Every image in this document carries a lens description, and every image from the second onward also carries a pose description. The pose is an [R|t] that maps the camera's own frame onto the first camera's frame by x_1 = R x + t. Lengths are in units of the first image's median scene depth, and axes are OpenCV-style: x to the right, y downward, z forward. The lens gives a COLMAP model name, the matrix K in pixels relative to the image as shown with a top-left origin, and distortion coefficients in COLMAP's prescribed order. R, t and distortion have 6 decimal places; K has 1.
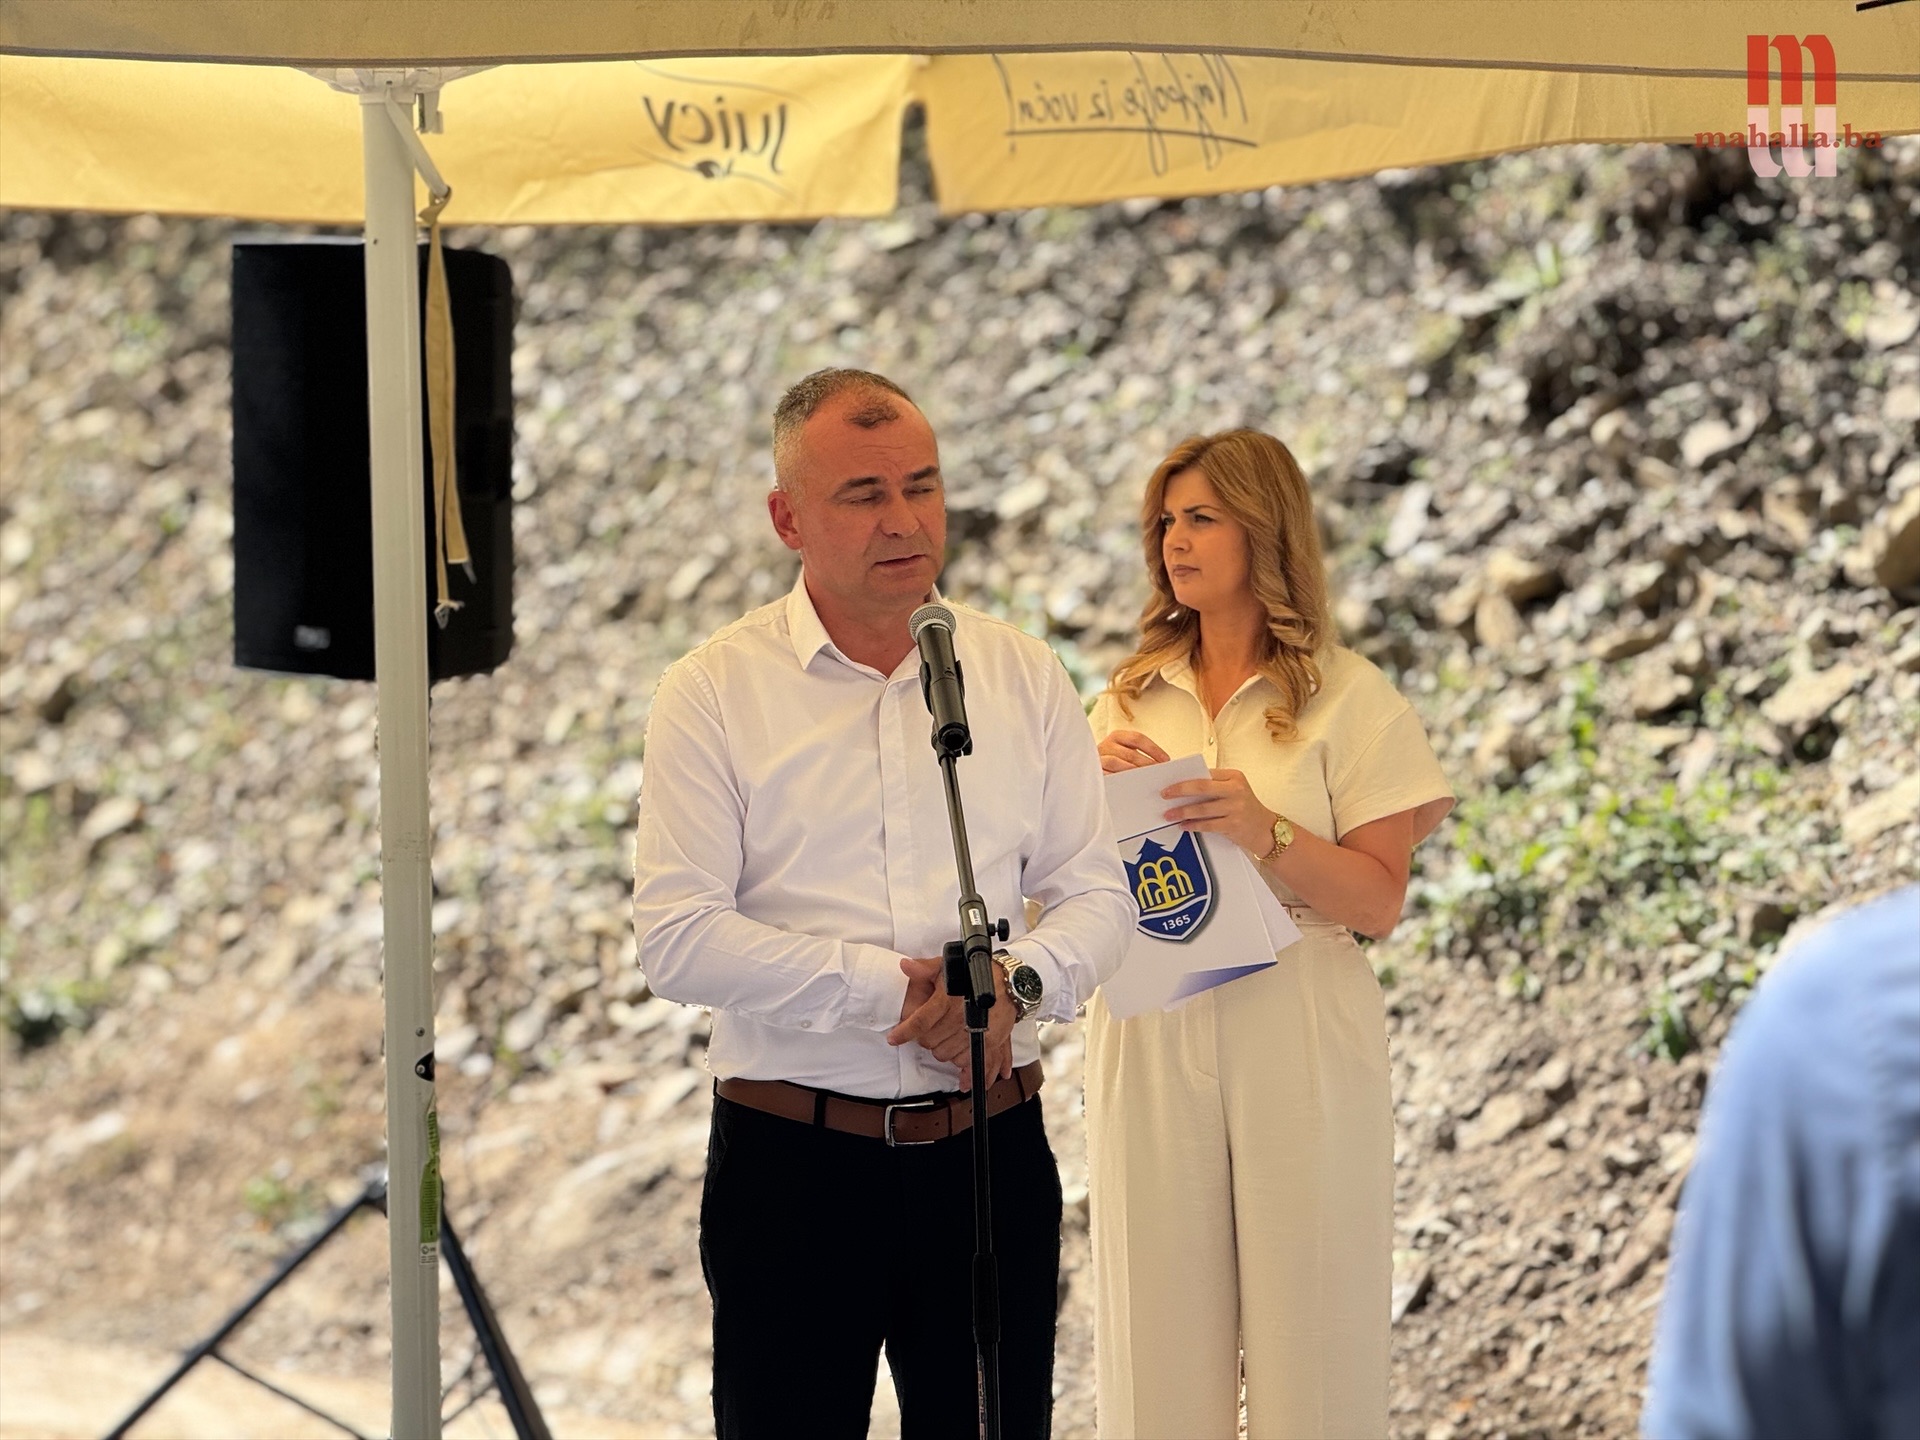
lens RADIAL K [[6936.0, 0, 908.8], [0, 6936.0, 758.8], [0, 0, 1]] dist [0.355039, 0.000000]
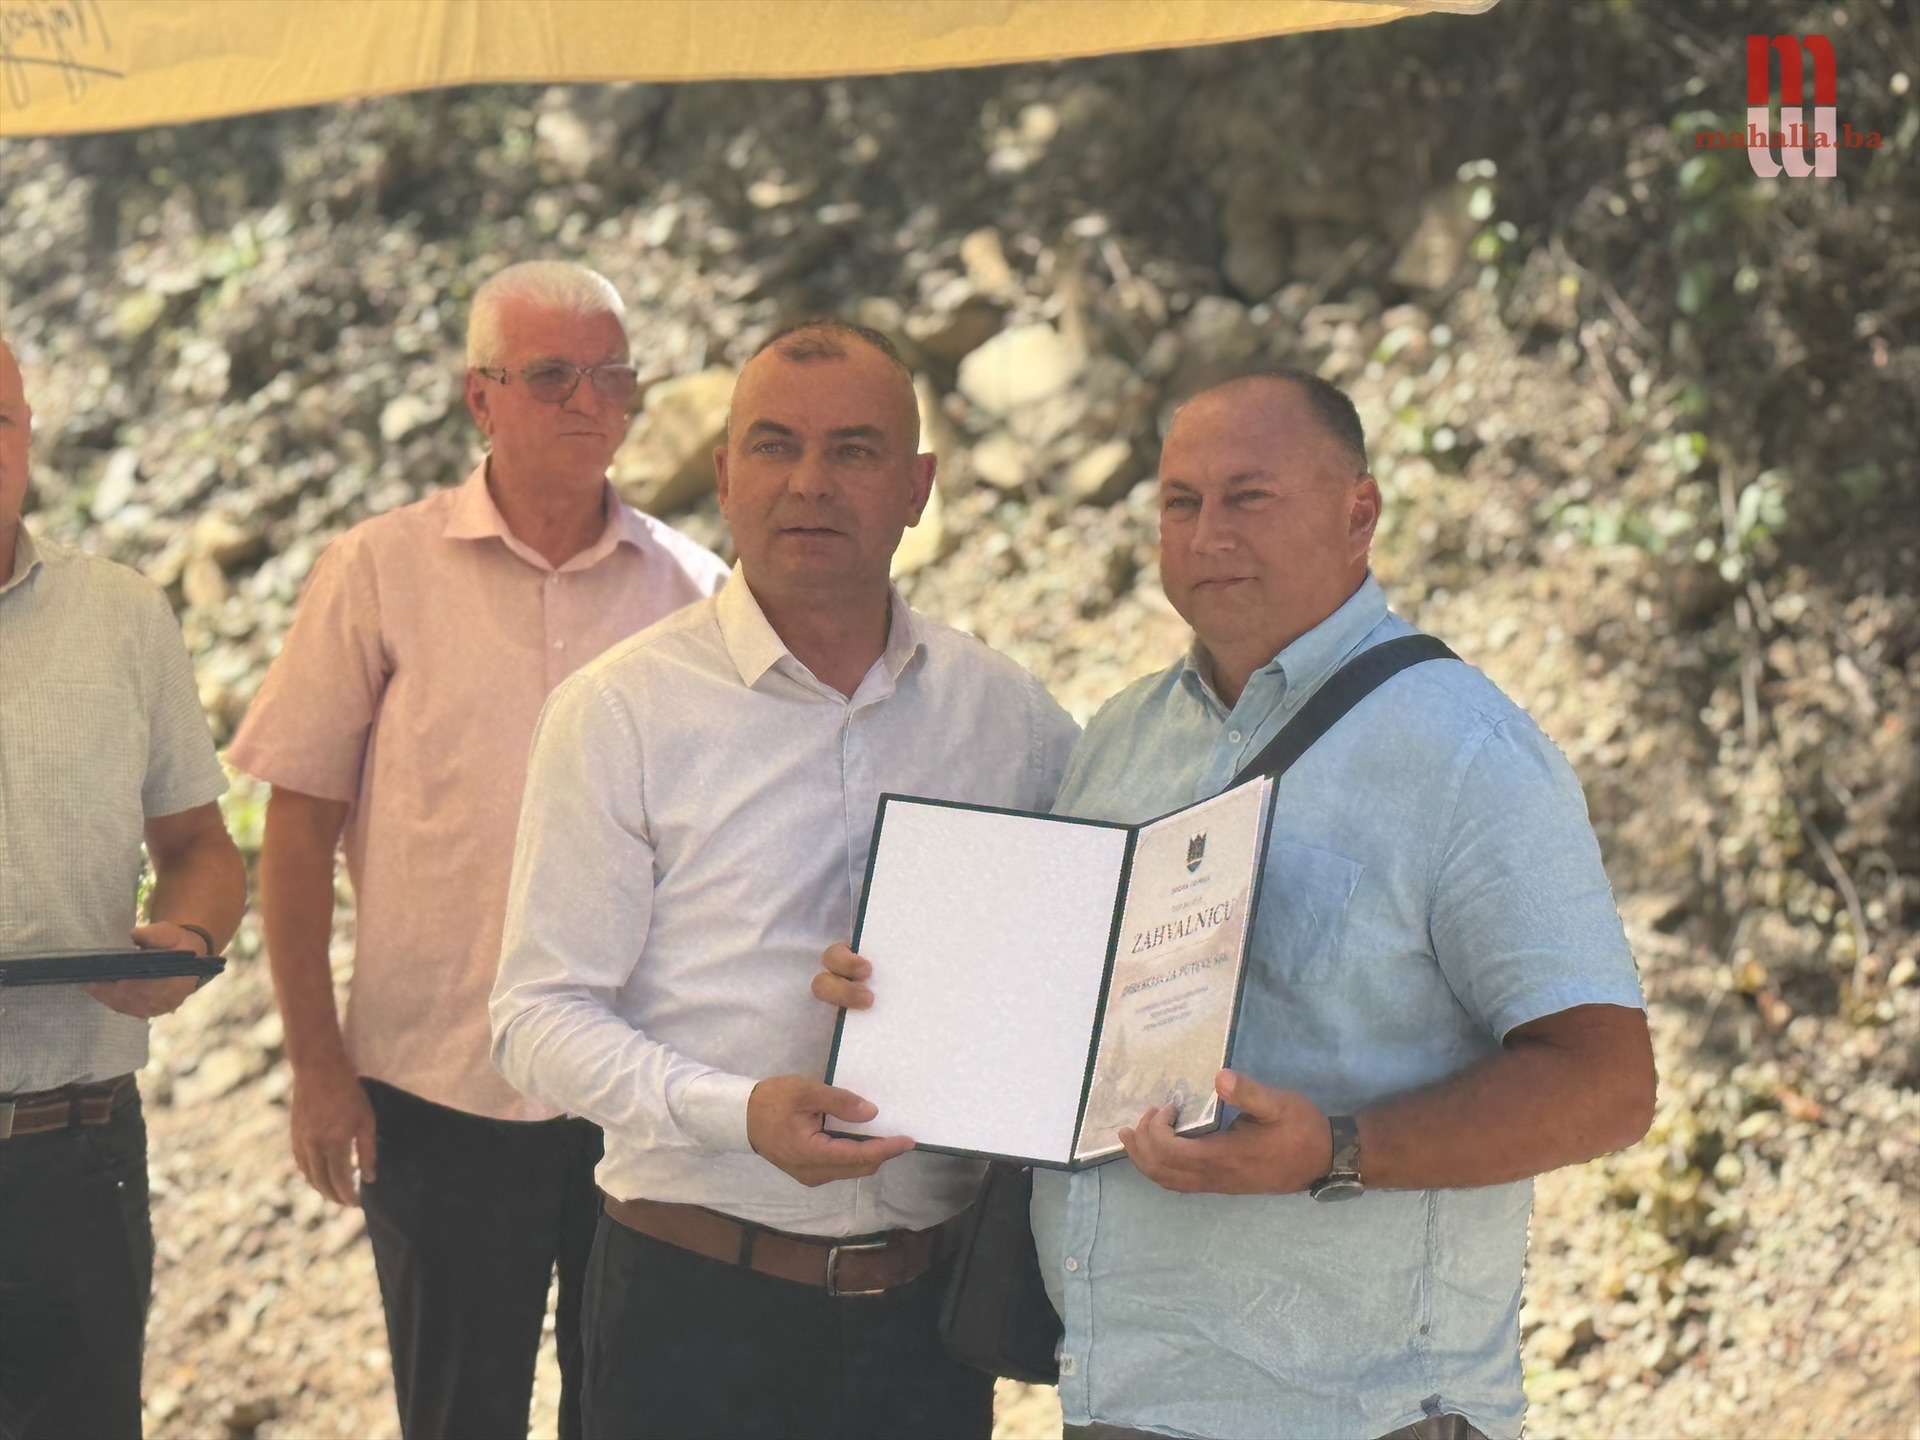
lens RADIAL K [[5249.2, 0, 954.4], [0, 5249.2, 714.7], [0, 0, 1]] dist [0.107726, 0.000000]
pose [[0.968599, 0.010294, 0.248415, -0.002079], [-0.011973, 0.999915, 0.005250, -0.005648], [-0.248340, -0.008059, 0.968639, 0.209021]]
